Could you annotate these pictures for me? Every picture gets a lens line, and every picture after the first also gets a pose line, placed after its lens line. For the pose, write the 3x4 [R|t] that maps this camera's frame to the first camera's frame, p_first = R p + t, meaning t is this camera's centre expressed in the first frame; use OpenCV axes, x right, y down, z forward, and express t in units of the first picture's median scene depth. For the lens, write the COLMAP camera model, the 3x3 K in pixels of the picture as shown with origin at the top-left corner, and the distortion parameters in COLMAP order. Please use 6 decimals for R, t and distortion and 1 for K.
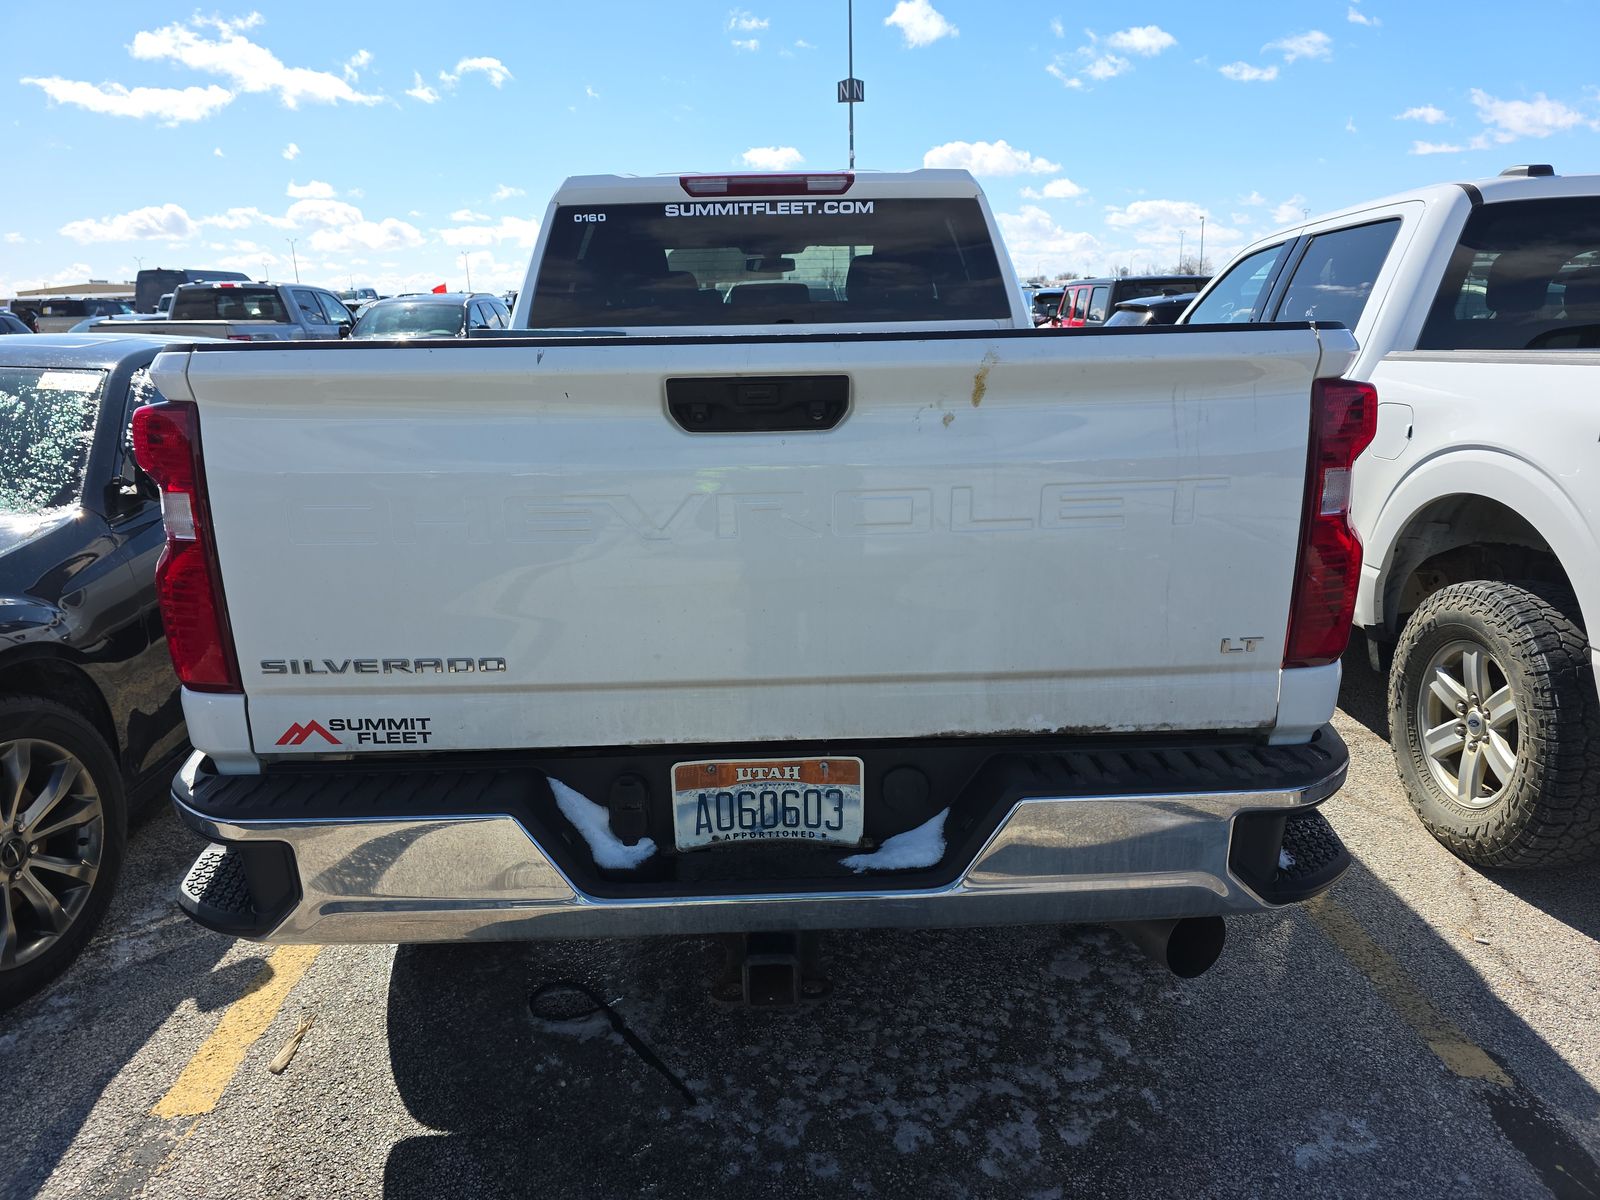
lens RADIAL K [[1069.3, 0, 814.5], [0, 1069.3, 600.1], [0, 0, 1]] dist [0.032713, -0.030241]
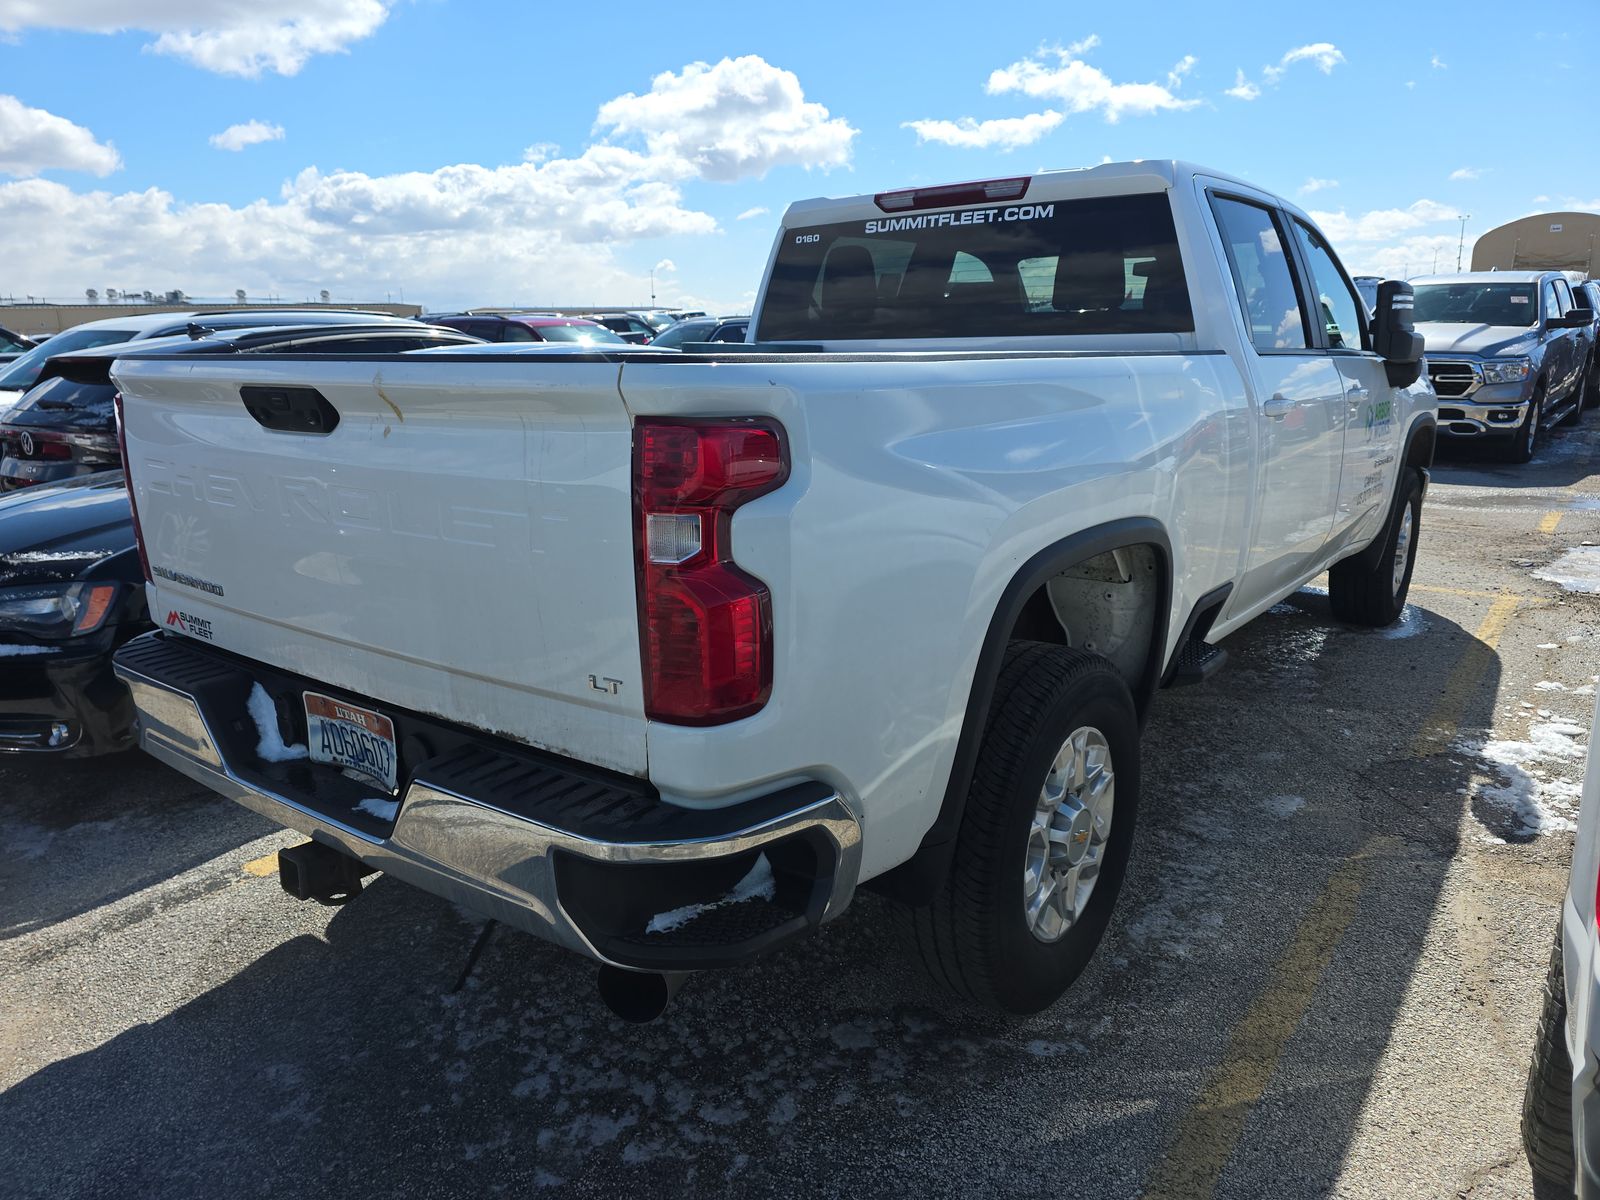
lens RADIAL K [[1069.3, 0, 808.3], [0, 1069.3, 627.9], [0, 0, 1]] dist [0.032713, -0.030241]
pose [[0.785024, 0.166929, -0.596550, 0.498748], [-0.154911, 0.985312, 0.071859, -0.048298], [0.599783, 0.036001, 0.799352, 0.153190]]
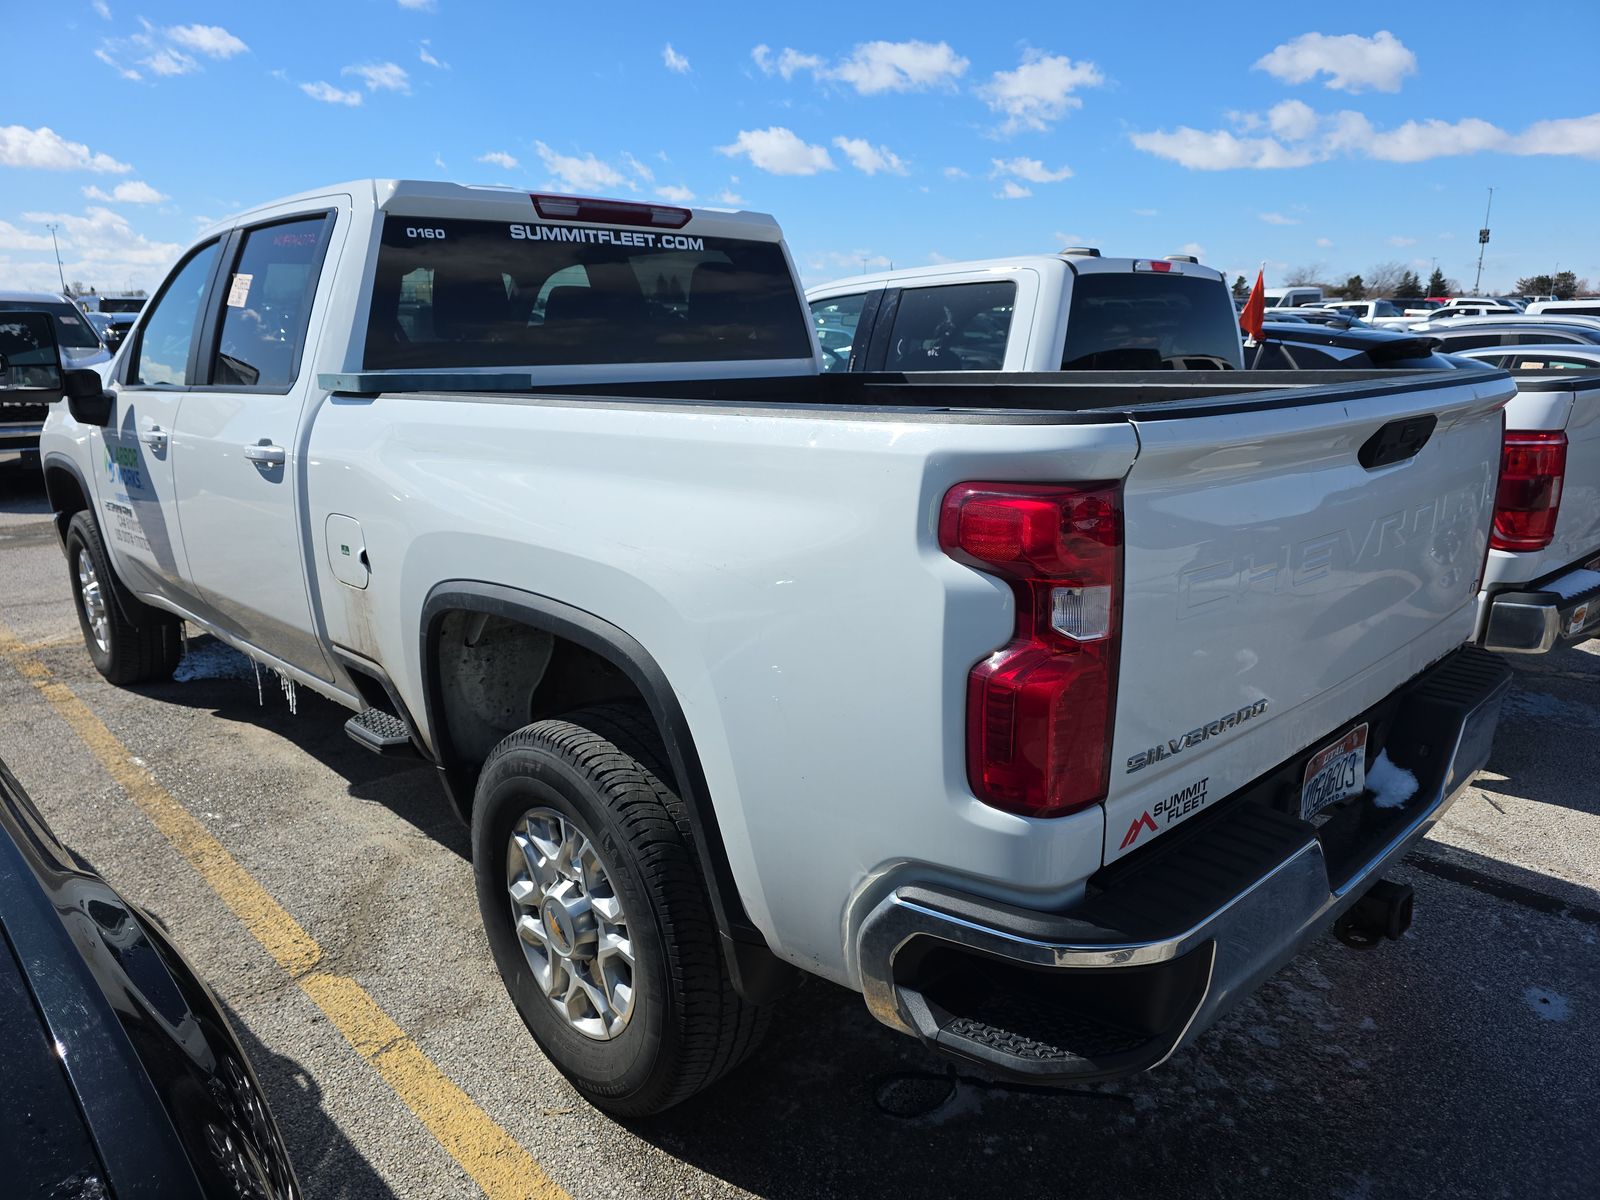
lens RADIAL K [[1069.3, 0, 811.0], [0, 1069.3, 617.4], [0, 0, 1]] dist [0.032713, -0.030241]
pose [[0.736162, -0.159002, 0.657863, -0.573772], [0.162966, 0.985057, 0.055720, -0.068490], [-0.656892, 0.066190, 0.751074, 0.220247]]
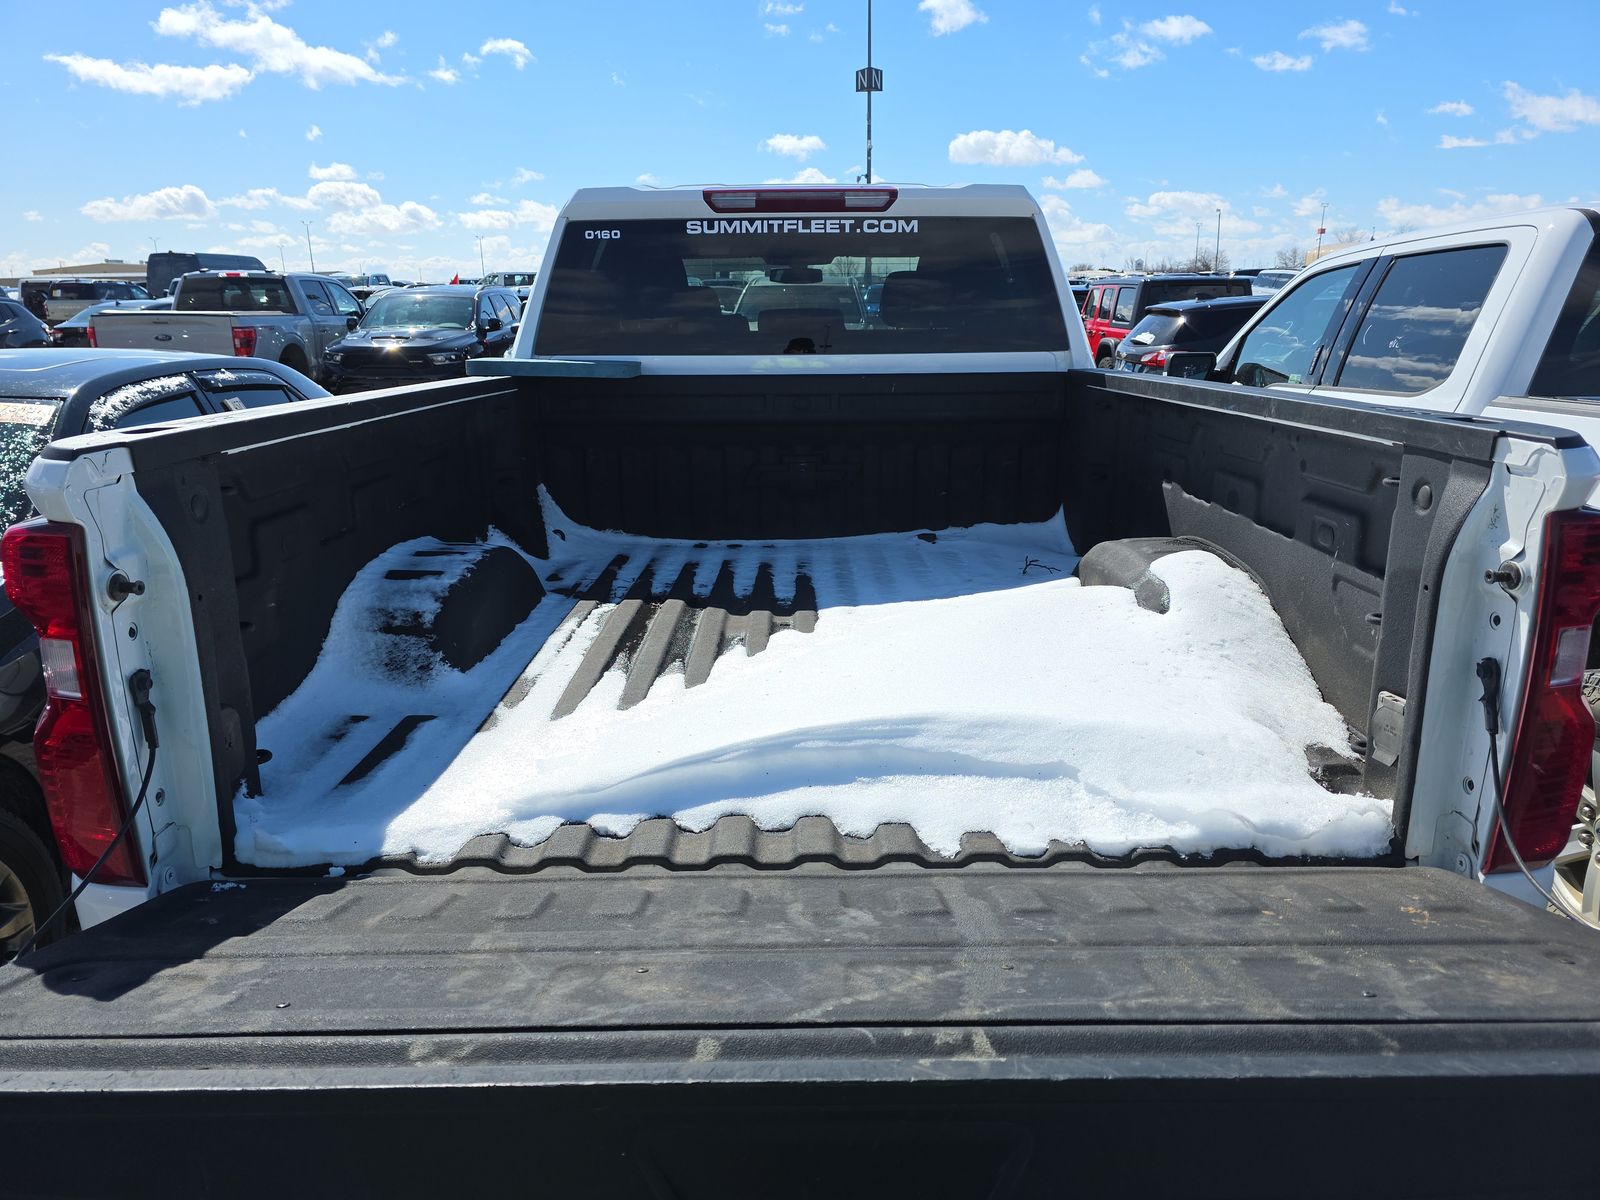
lens RADIAL K [[1069.3, 0, 803.4], [0, 1069.3, 599.0], [0, 0, 1]] dist [0.032713, -0.030241]
pose [[0.999628, 0.020619, -0.017868, -0.018515], [-0.020444, 0.999742, 0.009916, -0.062726], [0.018068, -0.009547, 0.999791, 0.101621]]
